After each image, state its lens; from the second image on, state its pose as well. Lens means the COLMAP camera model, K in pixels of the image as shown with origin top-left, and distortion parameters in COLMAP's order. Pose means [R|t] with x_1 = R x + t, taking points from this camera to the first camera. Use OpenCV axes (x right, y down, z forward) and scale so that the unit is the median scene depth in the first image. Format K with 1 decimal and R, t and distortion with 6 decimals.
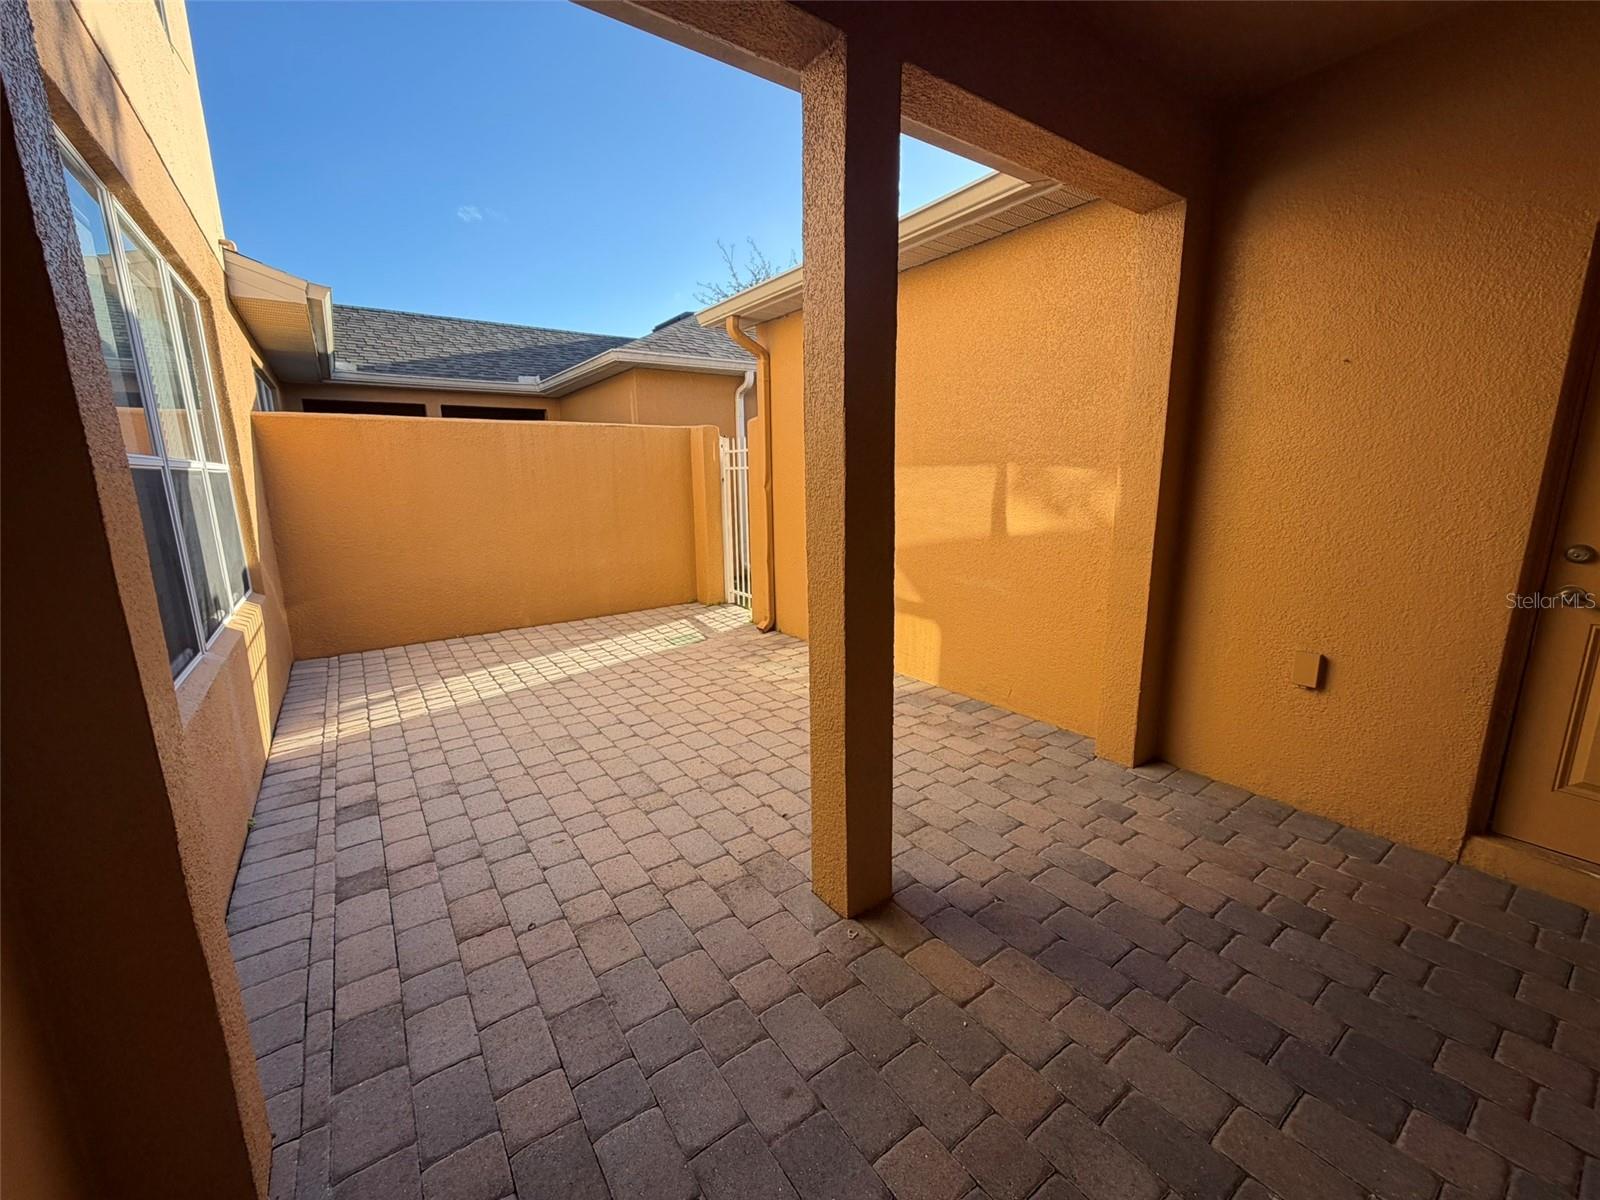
lens RADIAL K [[638.3, 0, 800.4], [0, 638.3, 600.7], [0, 0, 1]] dist [-0.000744, 0.000161]
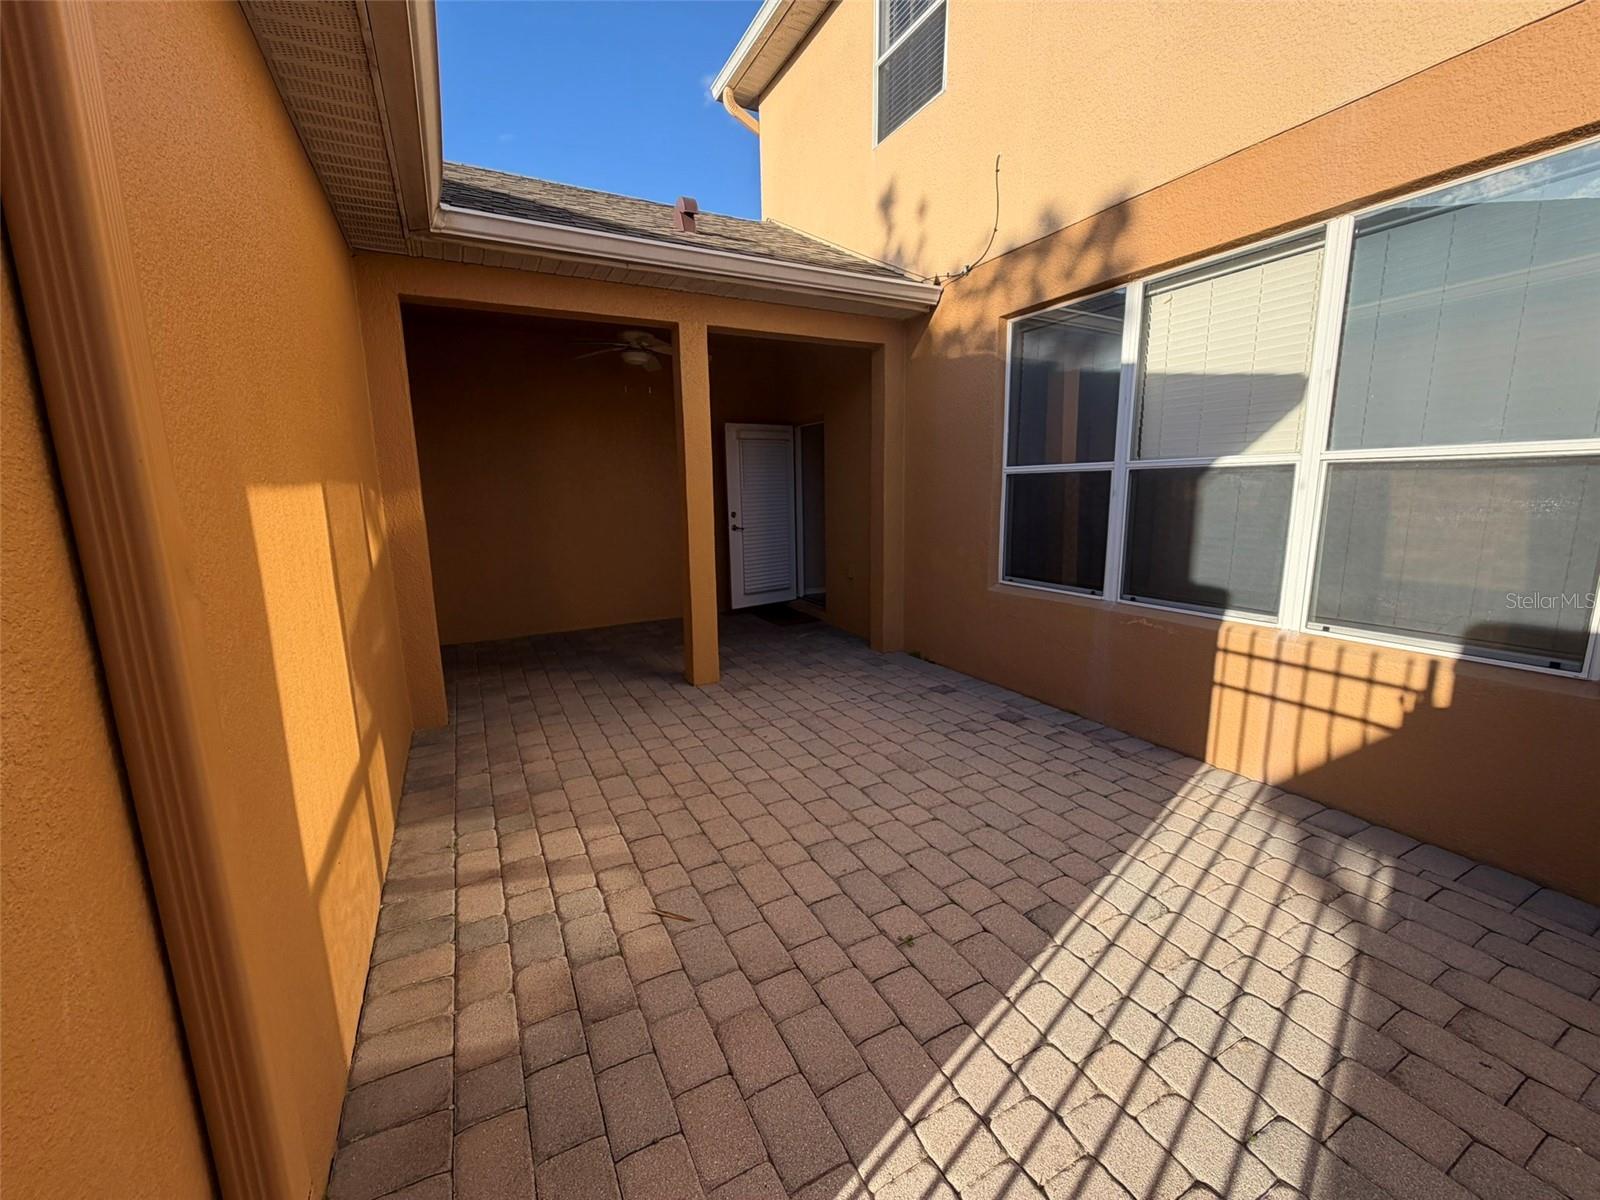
lens RADIAL K [[638.3, 0, 799.7], [0, 638.3, 601.0], [0, 0, 1]] dist [-0.000744, 0.000161]
pose [[-0.990656, 0.008680, 0.136107, -0.332984], [0.058385, 0.928892, 0.365719, -0.345818], [-0.123255, 0.370248, -0.920720, 1.754936]]
